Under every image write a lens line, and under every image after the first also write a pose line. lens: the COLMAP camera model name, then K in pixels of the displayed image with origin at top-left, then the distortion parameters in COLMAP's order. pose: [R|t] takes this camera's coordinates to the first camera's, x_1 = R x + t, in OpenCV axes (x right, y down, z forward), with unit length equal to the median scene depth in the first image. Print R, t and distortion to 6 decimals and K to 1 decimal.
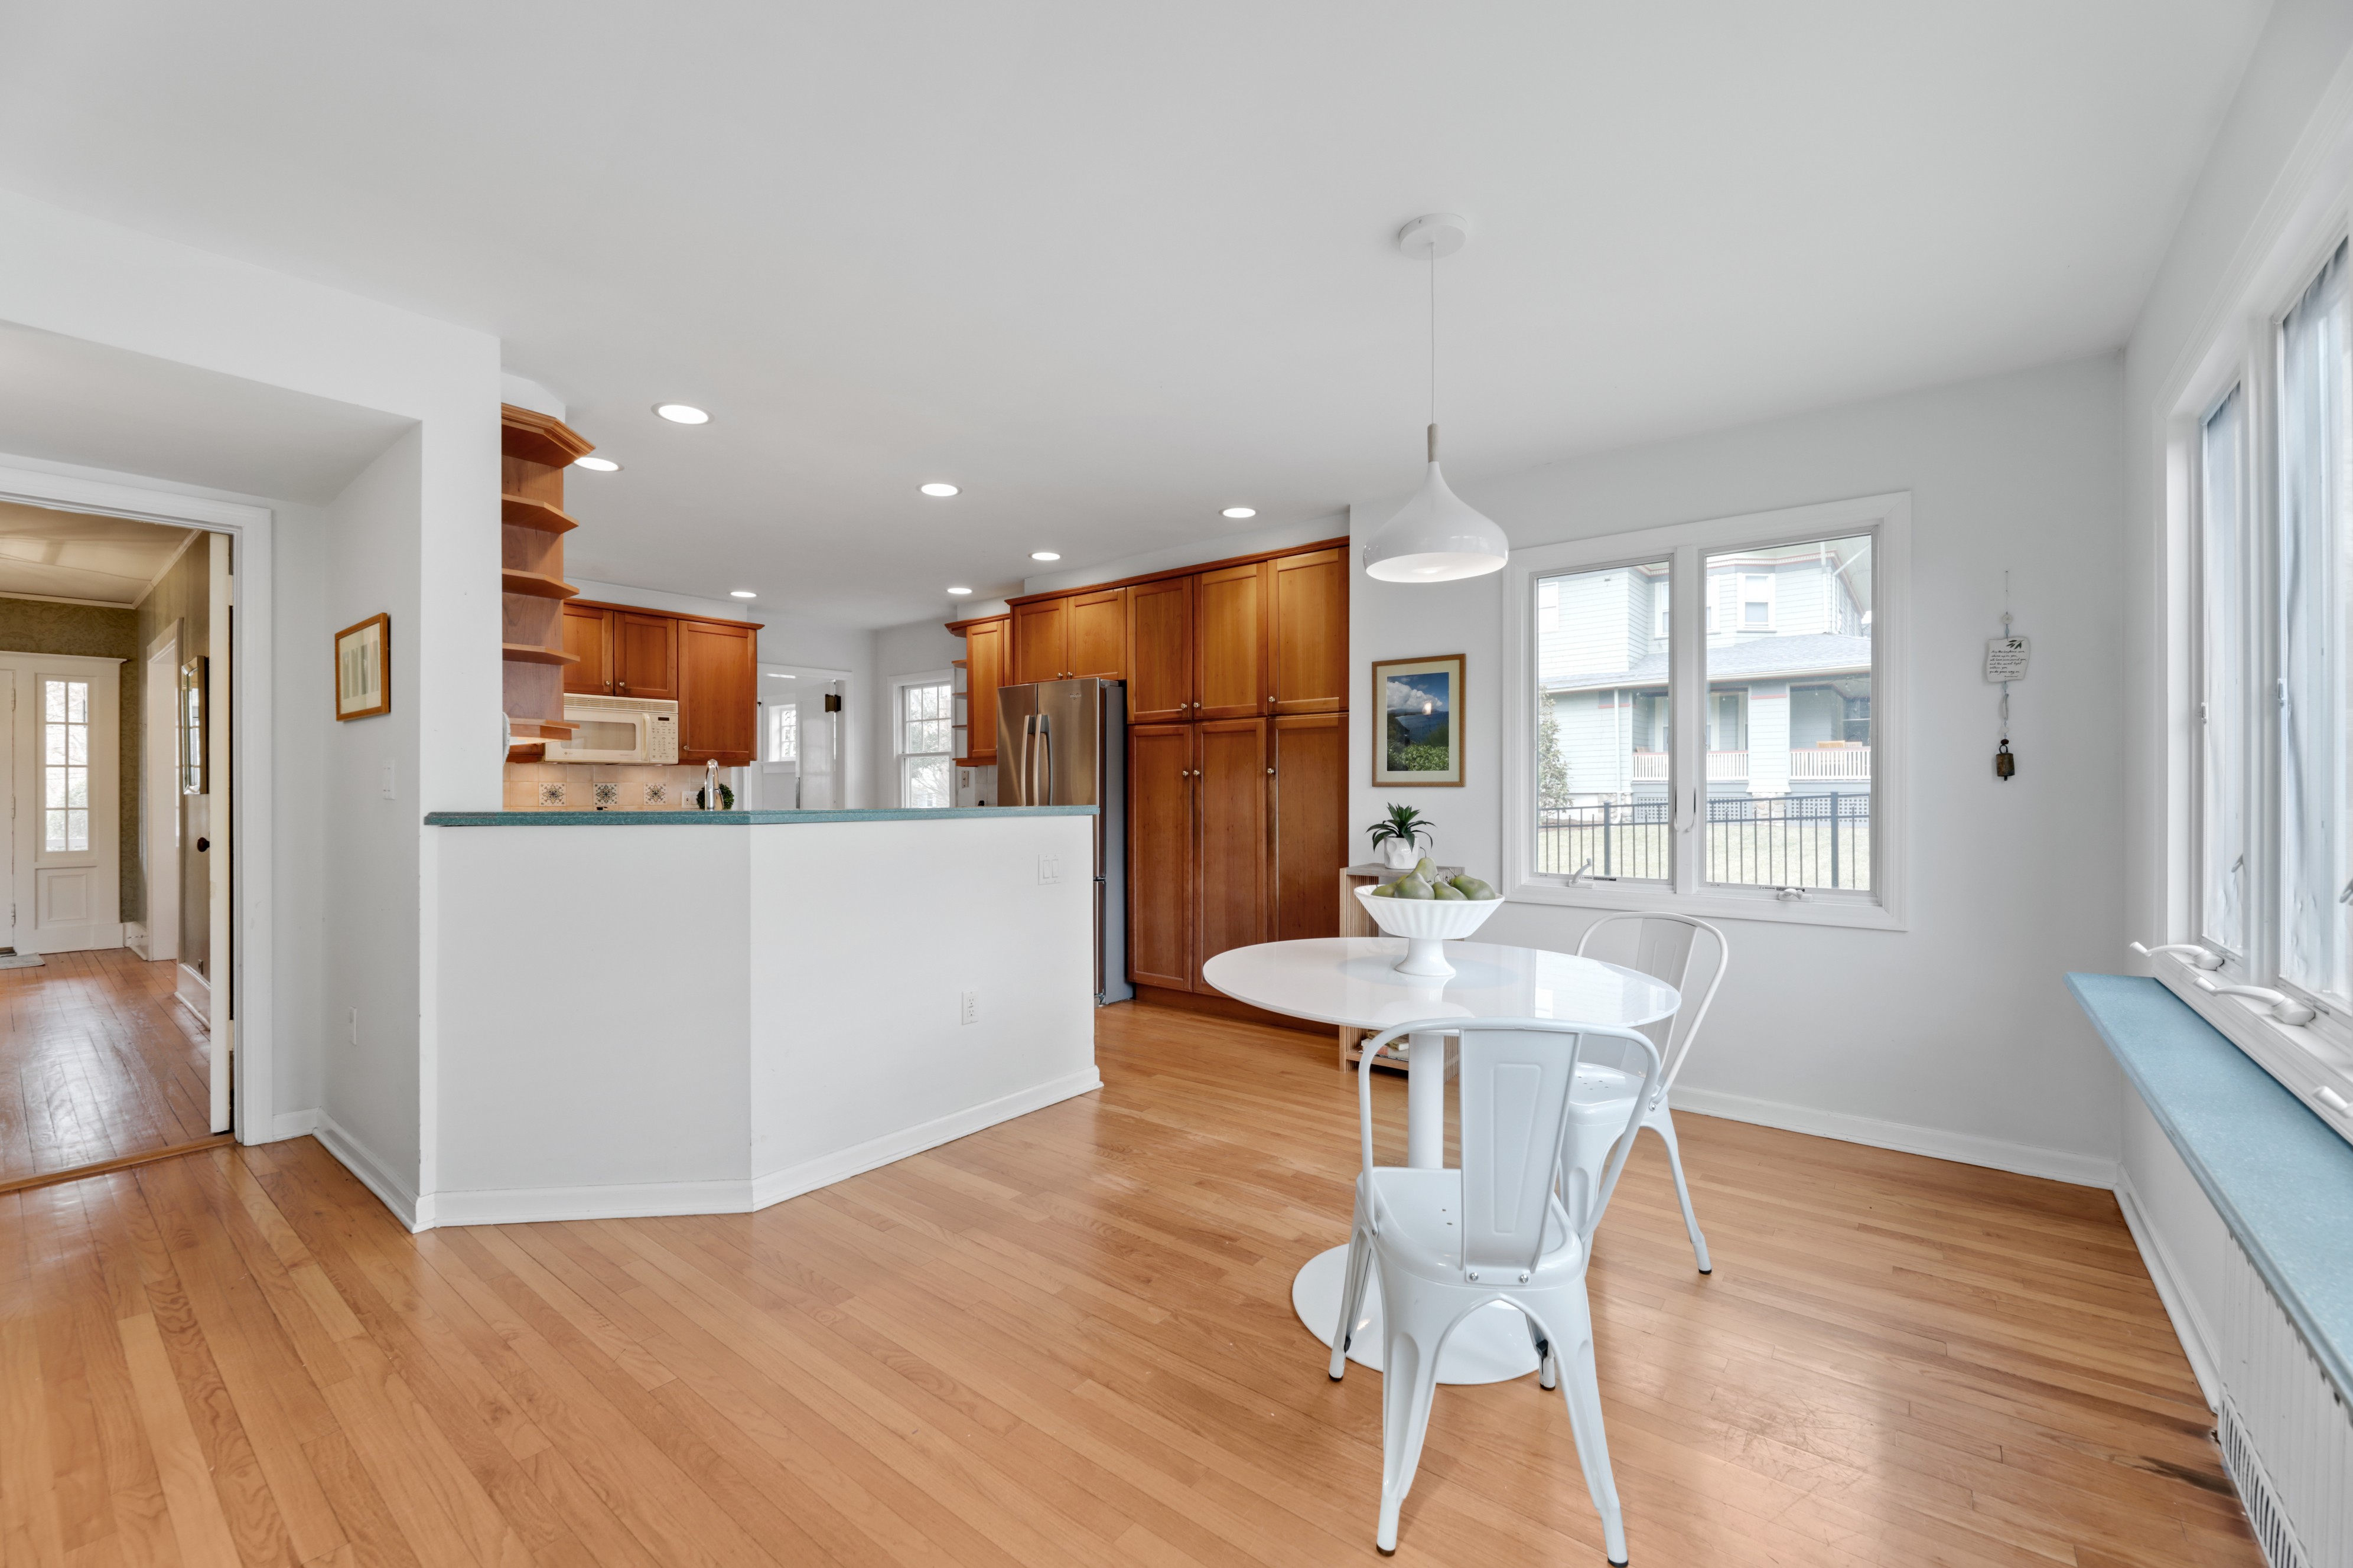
lens RADIAL K [[959.8, 0, 1176.6], [0, 959.8, 849.7], [0, 0, 1]] dist [0.003582, -0.005786]
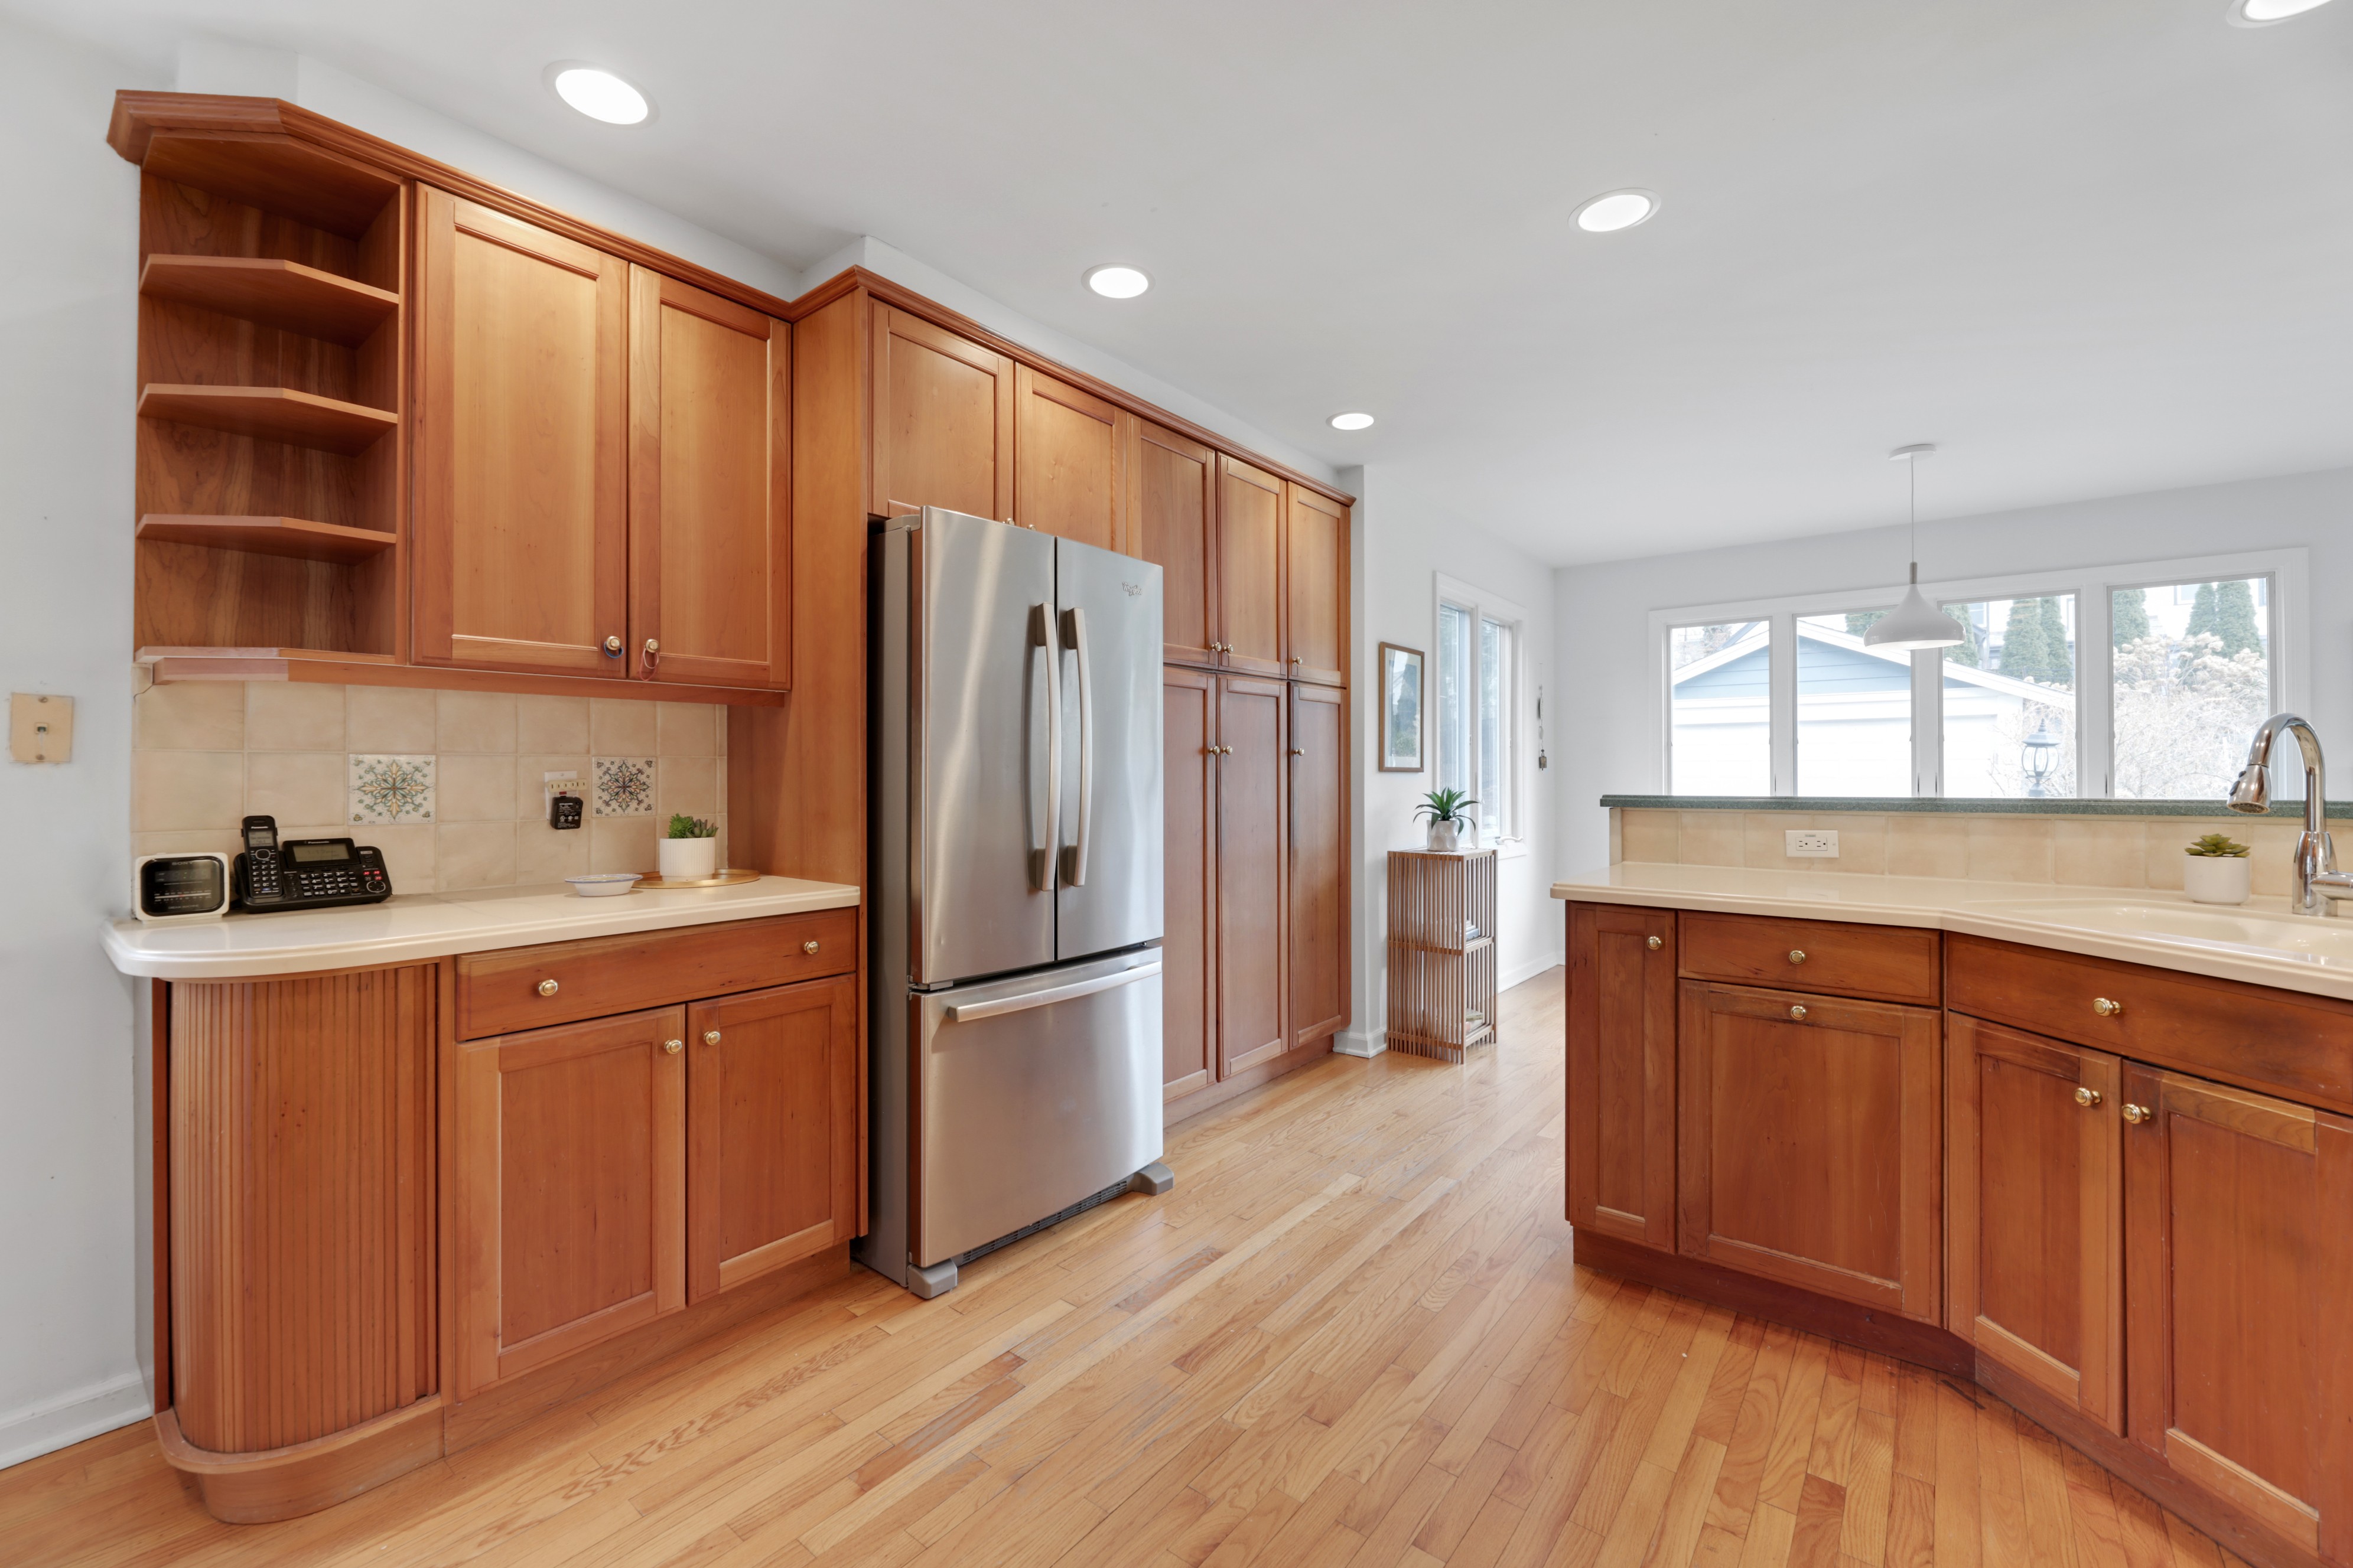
lens RADIAL K [[959.8, 0, 1160.9], [0, 959.8, 766.5], [0, 0, 1]] dist [0.003582, -0.005786]
pose [[0.013305, 0.011122, 0.999850, -0.516458], [0.063504, 0.997910, -0.011946, -0.051735], [-0.997893, 0.063653, 0.012570, 0.836297]]
